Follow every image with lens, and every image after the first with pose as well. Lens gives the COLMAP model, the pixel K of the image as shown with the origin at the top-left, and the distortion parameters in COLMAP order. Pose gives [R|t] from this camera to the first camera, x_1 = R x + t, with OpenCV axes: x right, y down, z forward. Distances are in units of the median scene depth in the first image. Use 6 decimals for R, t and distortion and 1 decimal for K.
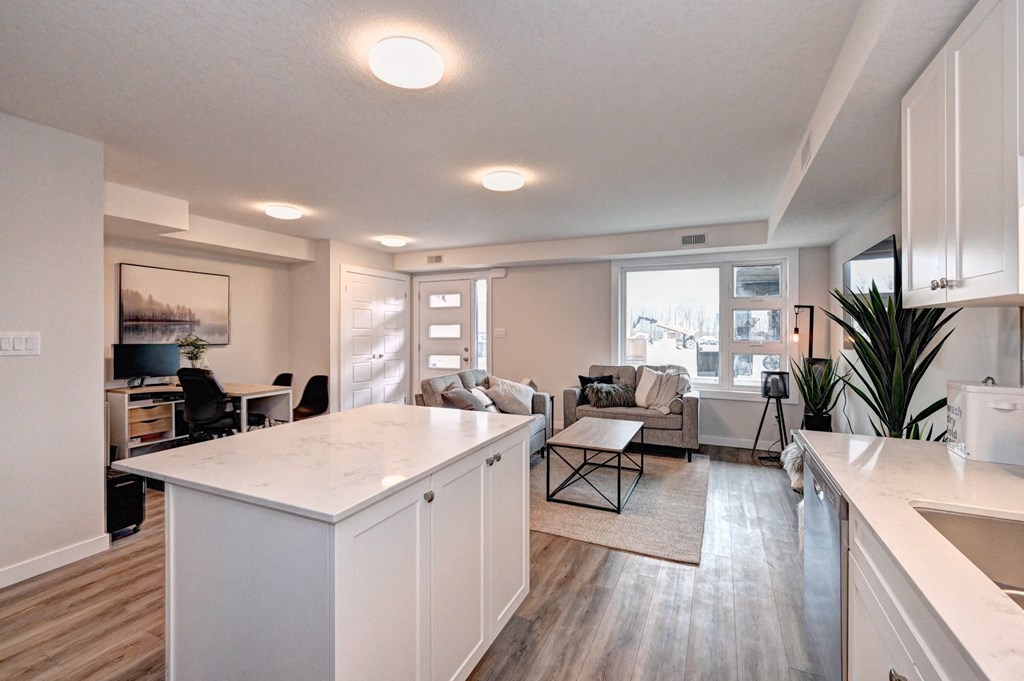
lens RADIAL K [[444.6, 0, 513.0], [0, 444.6, 333.5], [0, 0, 1]] dist [0.000047, 0.000004]
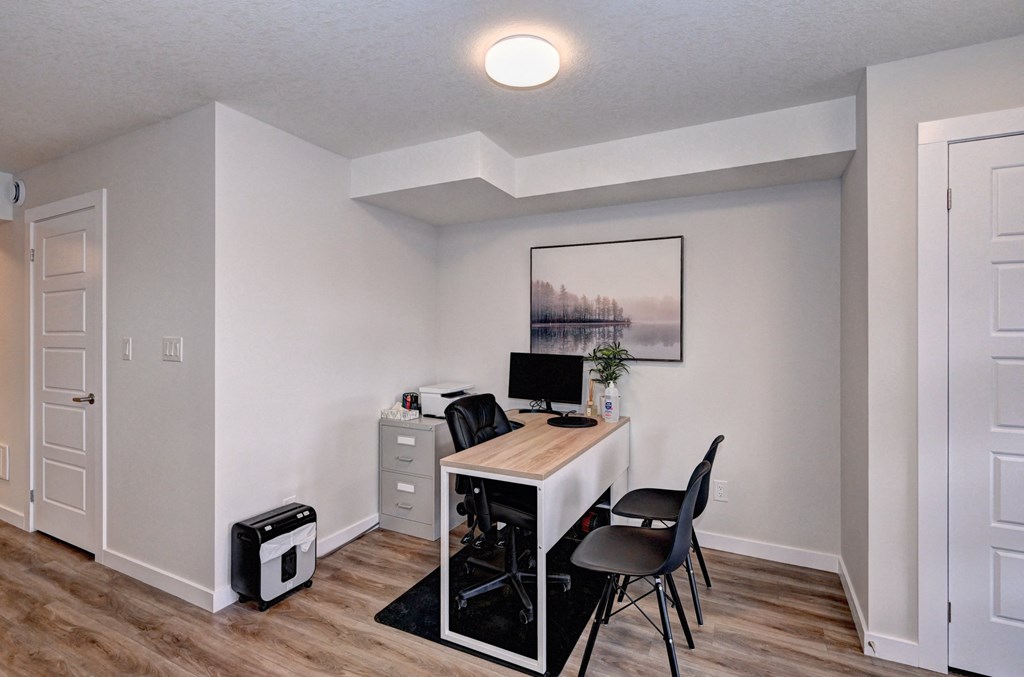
lens RADIAL K [[478.3, 0, 512.3], [0, 478.3, 334.8], [0, 0, 1]] dist [0.001564, 0.000402]
pose [[-0.033203, -0.000440, -0.999449, -0.047004], [-0.010686, 0.999943, -0.000085, -0.006510], [0.999391, 0.010677, -0.033206, 0.921734]]
